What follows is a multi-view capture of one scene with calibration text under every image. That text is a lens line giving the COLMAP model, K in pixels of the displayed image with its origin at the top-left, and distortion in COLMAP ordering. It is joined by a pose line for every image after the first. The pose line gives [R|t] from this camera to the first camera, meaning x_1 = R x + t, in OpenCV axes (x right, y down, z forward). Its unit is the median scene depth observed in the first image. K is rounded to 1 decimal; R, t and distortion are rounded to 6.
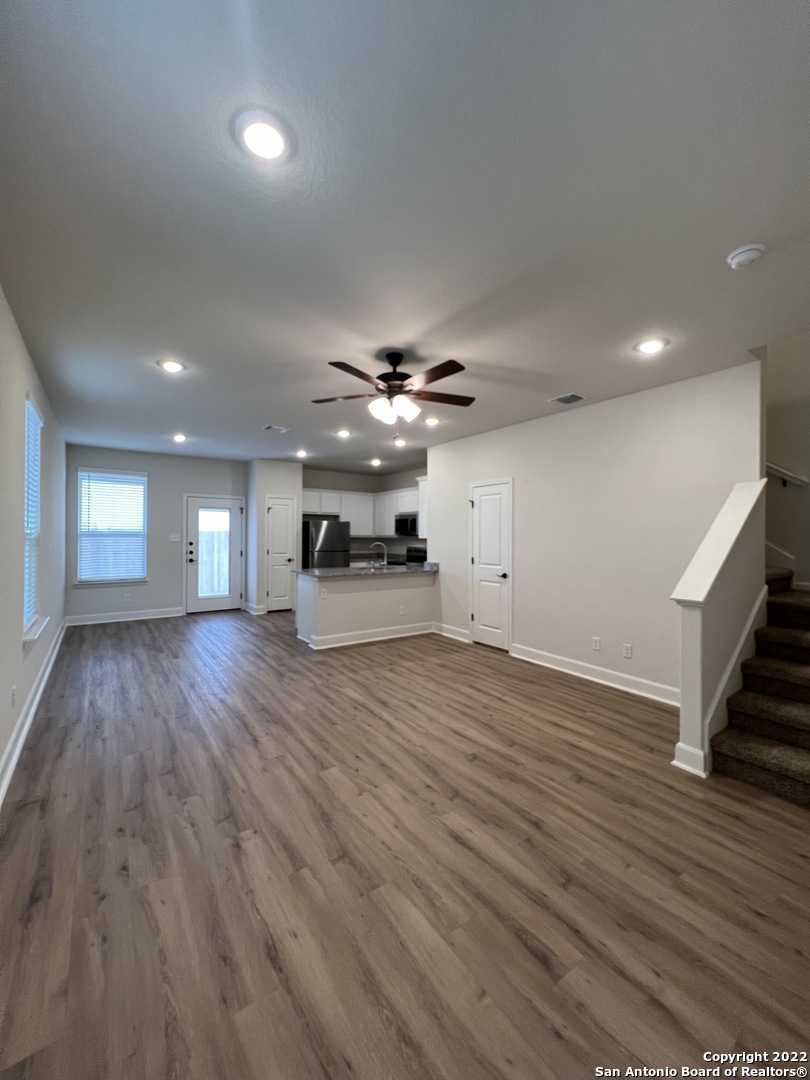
lens RADIAL K [[427.9, 0, 408.8], [0, 427.9, 543.9], [0, 0, 1]] dist [-0.001925, -0.000179]
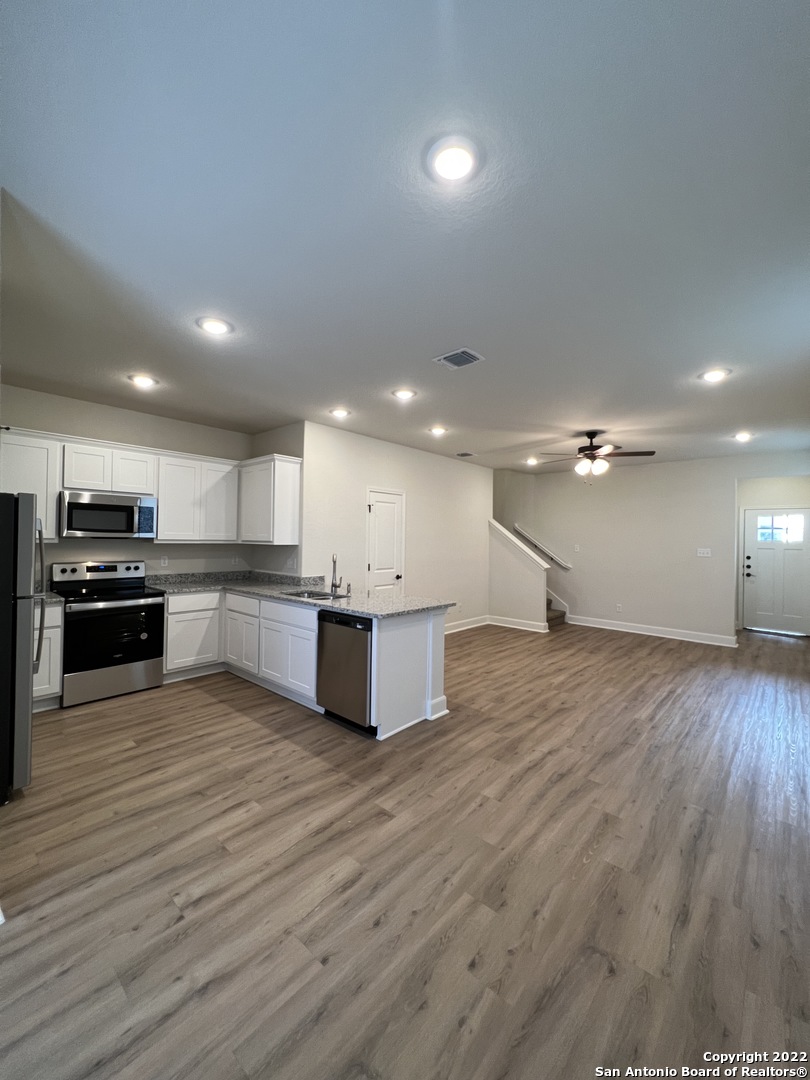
lens RADIAL K [[429.9, 0, 406.6], [0, 429.9, 534.5], [0, 0, 1]] dist [0.001819, -0.000207]
pose [[-0.219826, -0.002098, 0.975537, -1.031708], [0.000259, 0.999998, 0.002209, -0.046893], [-0.975539, 0.000738, -0.219825, 1.434521]]
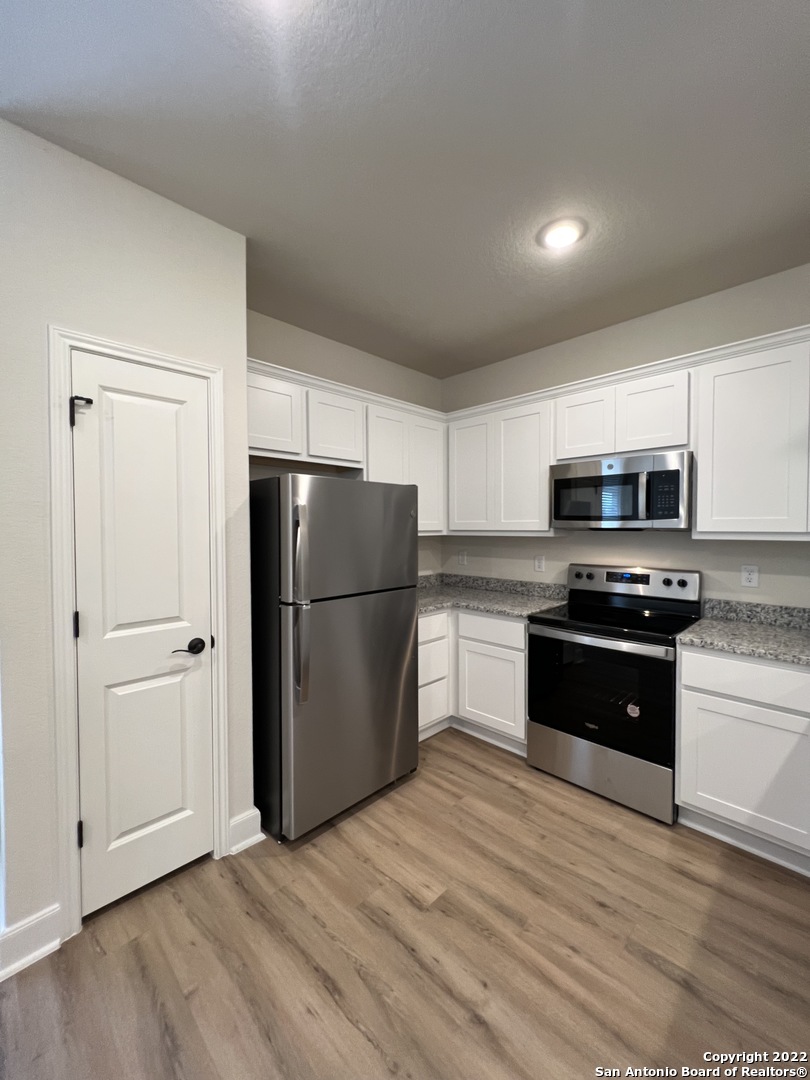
lens RADIAL K [[429.9, 0, 406.6], [0, 429.9, 534.5], [0, 0, 1]] dist [0.001819, -0.000207]
pose [[0.986391, -0.014331, 0.163793, -0.361902], [0.014166, 0.999897, 0.002175, -0.036082], [-0.163808, 0.000175, 0.986492, 1.336570]]
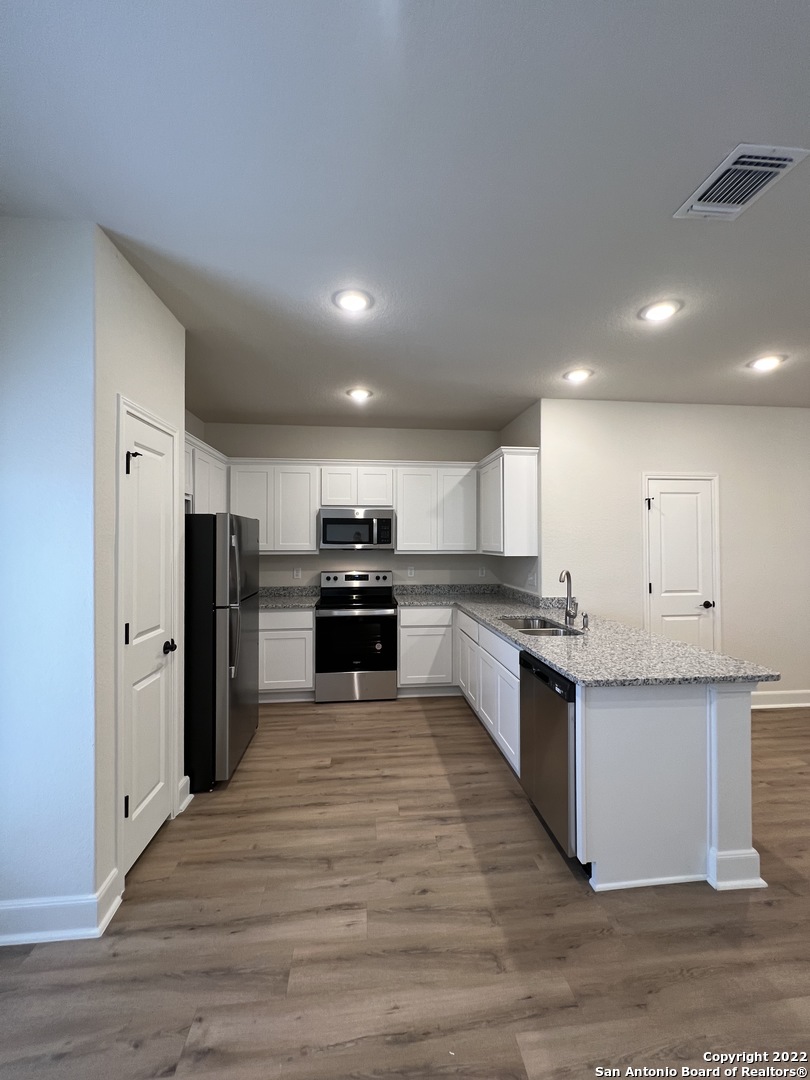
lens RADIAL K [[429.9, 0, 406.6], [0, 429.9, 534.5], [0, 0, 1]] dist [0.001819, -0.000207]
pose [[0.492530, 0.006157, 0.870274, -0.797272], [0.020441, 0.999617, -0.018641, -0.051231], [-0.870055, 0.026971, 0.492215, 1.267421]]
